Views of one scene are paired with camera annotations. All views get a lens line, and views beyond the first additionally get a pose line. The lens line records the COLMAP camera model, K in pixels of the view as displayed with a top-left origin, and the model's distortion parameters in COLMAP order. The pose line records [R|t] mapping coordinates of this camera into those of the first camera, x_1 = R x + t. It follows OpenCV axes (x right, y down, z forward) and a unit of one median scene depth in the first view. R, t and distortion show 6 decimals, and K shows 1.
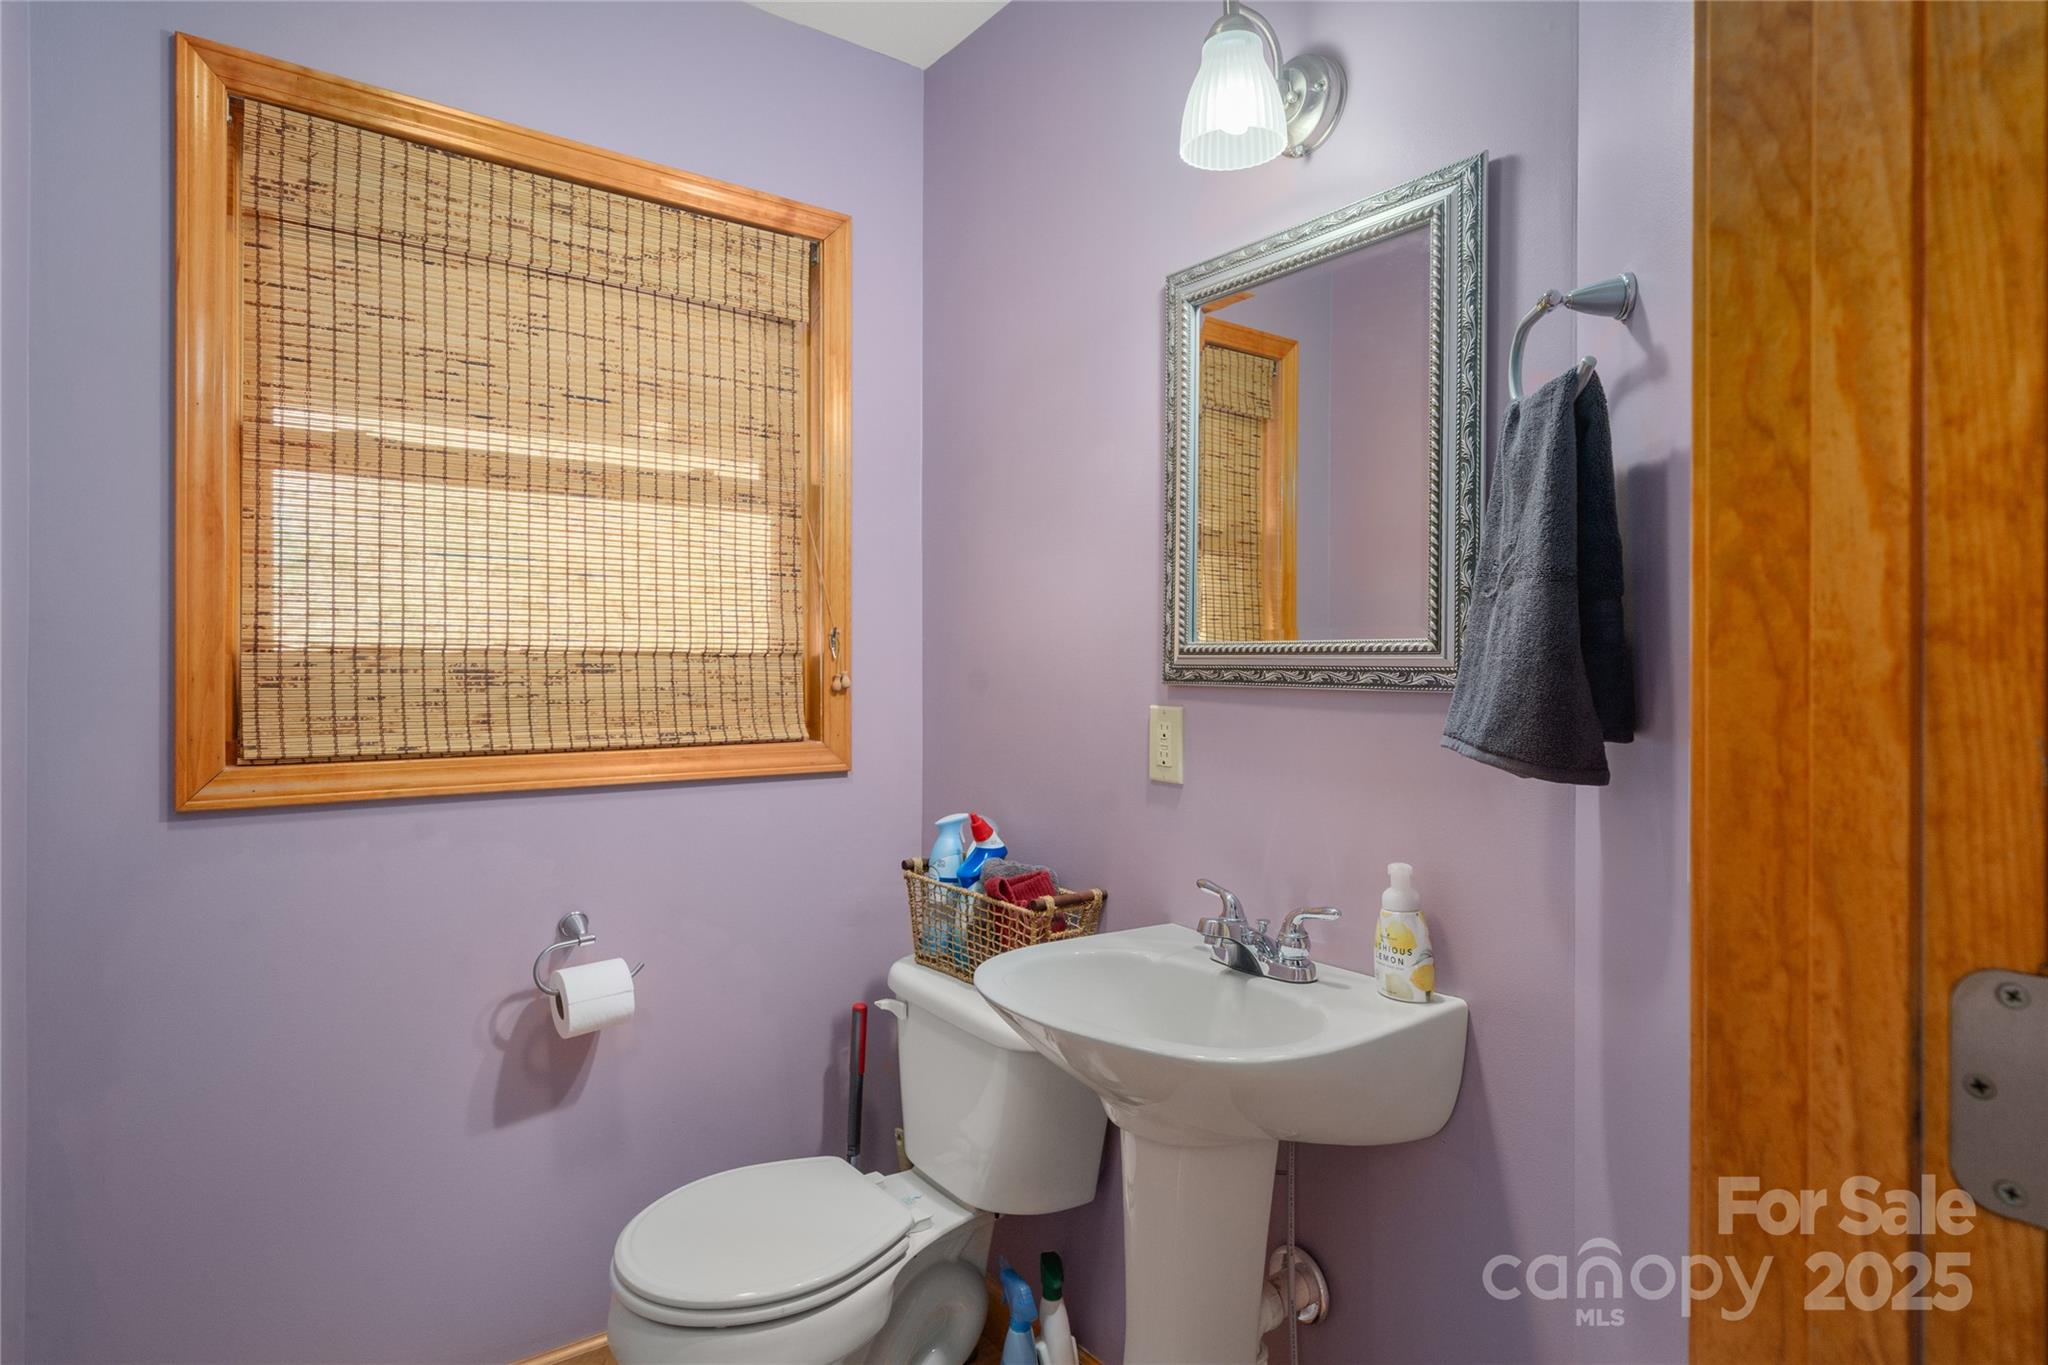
lens RADIAL K [[1092.5, 0, 1027.1], [0, 1092.5, 674.4], [0, 0, 1]] dist [0.000683, 0.000052]
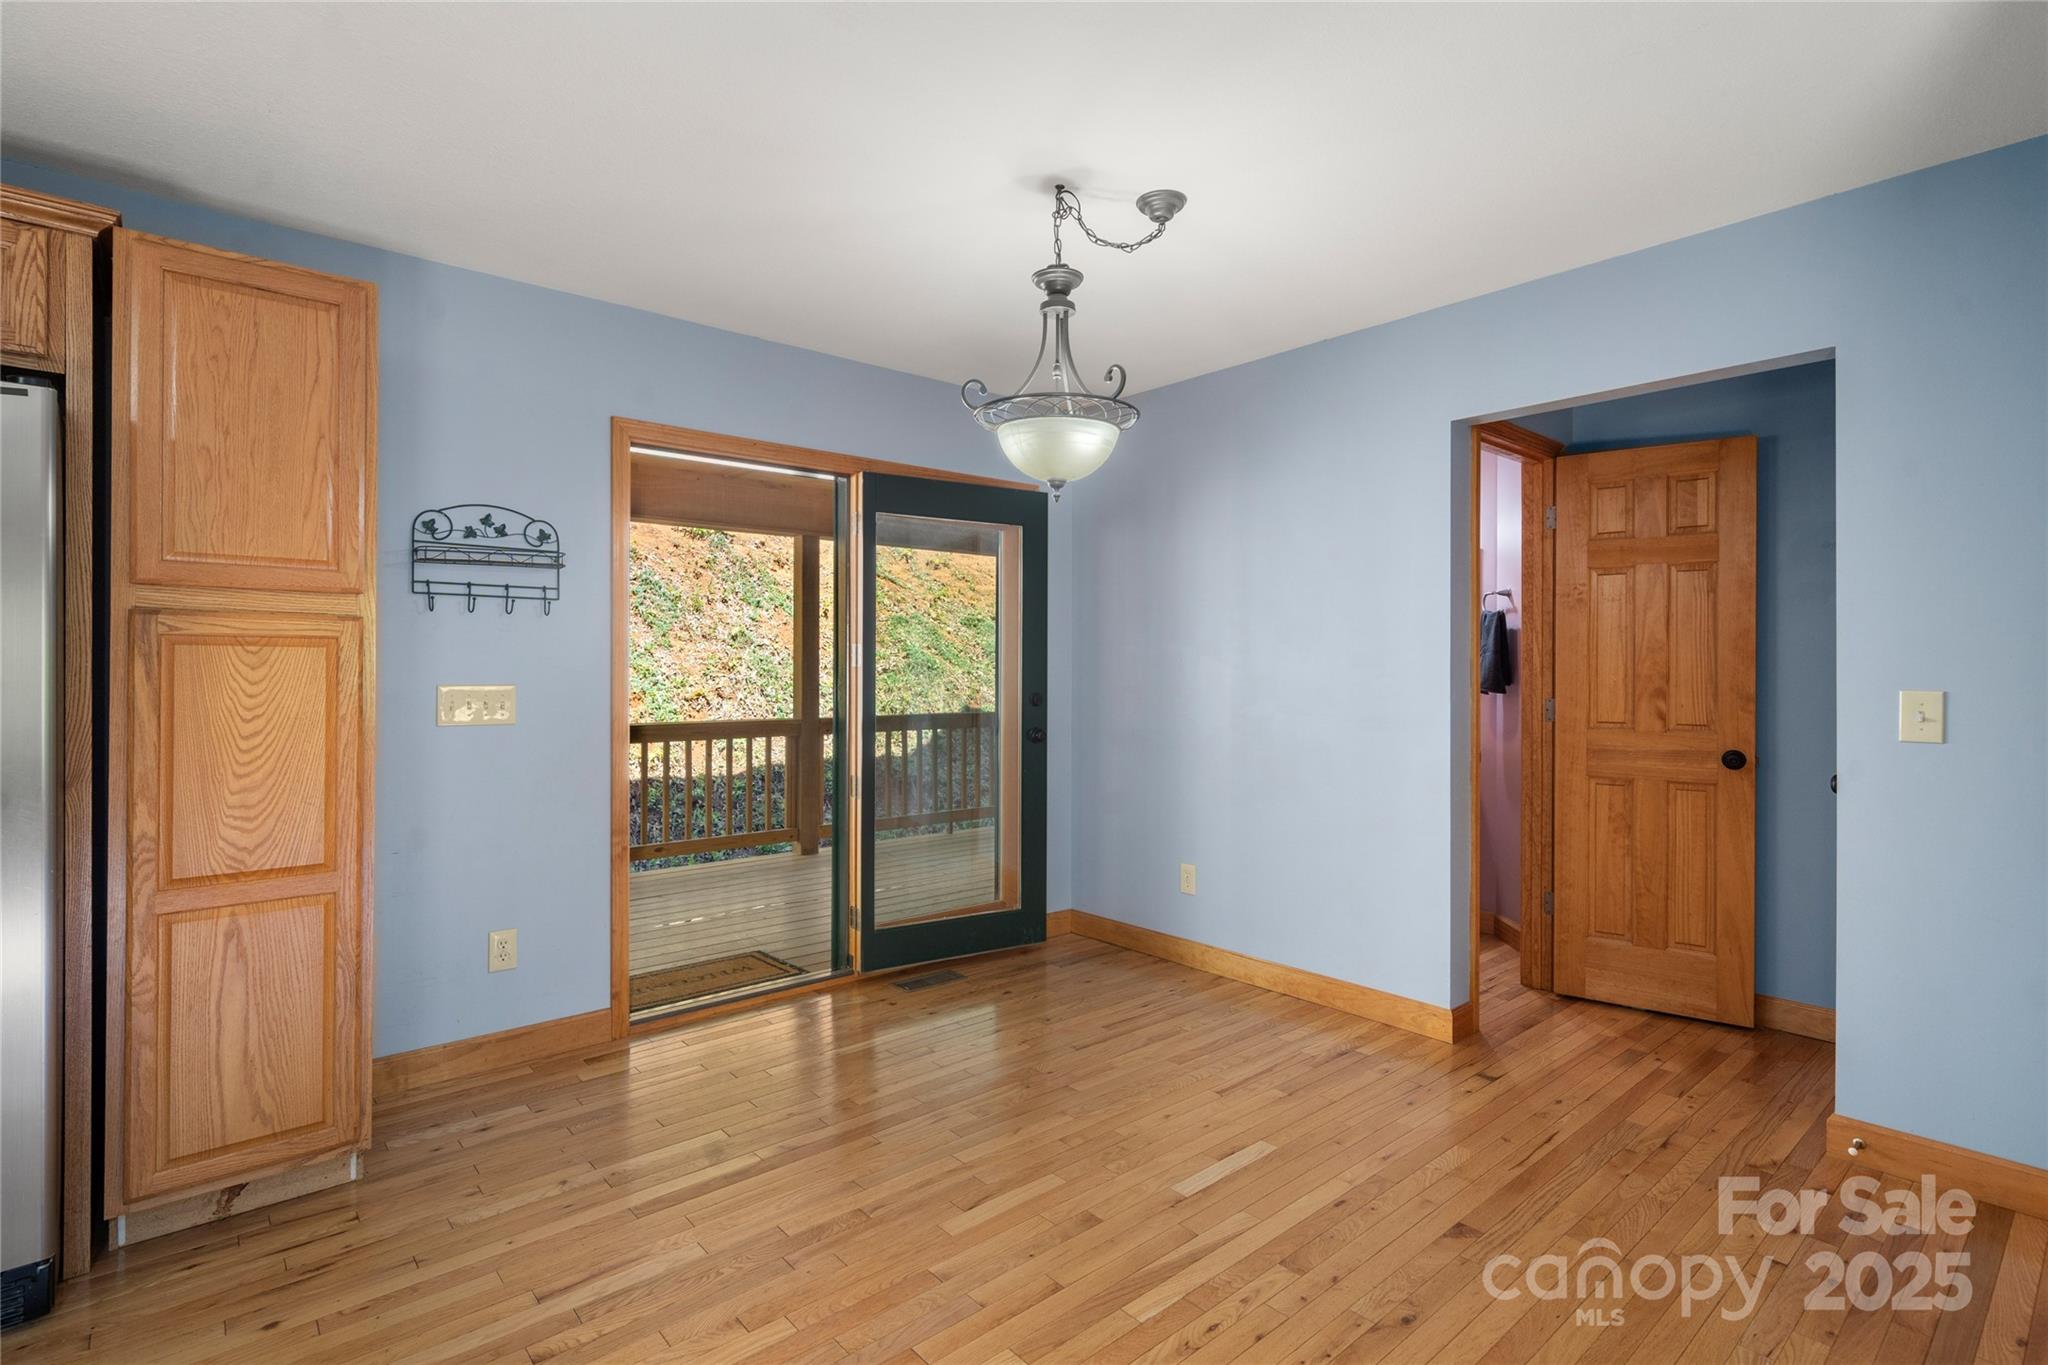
lens RADIAL K [[995.7, 0, 1016.8], [0, 995.7, 670.3], [0, 0, 1]] dist [0.000436, 0.000781]
pose [[0.998154, -0.002751, 0.060666, -1.892320], [0.003165, 0.999972, -0.006739, 0.017604], [-0.060646, 0.006919, 0.998135, -3.263194]]
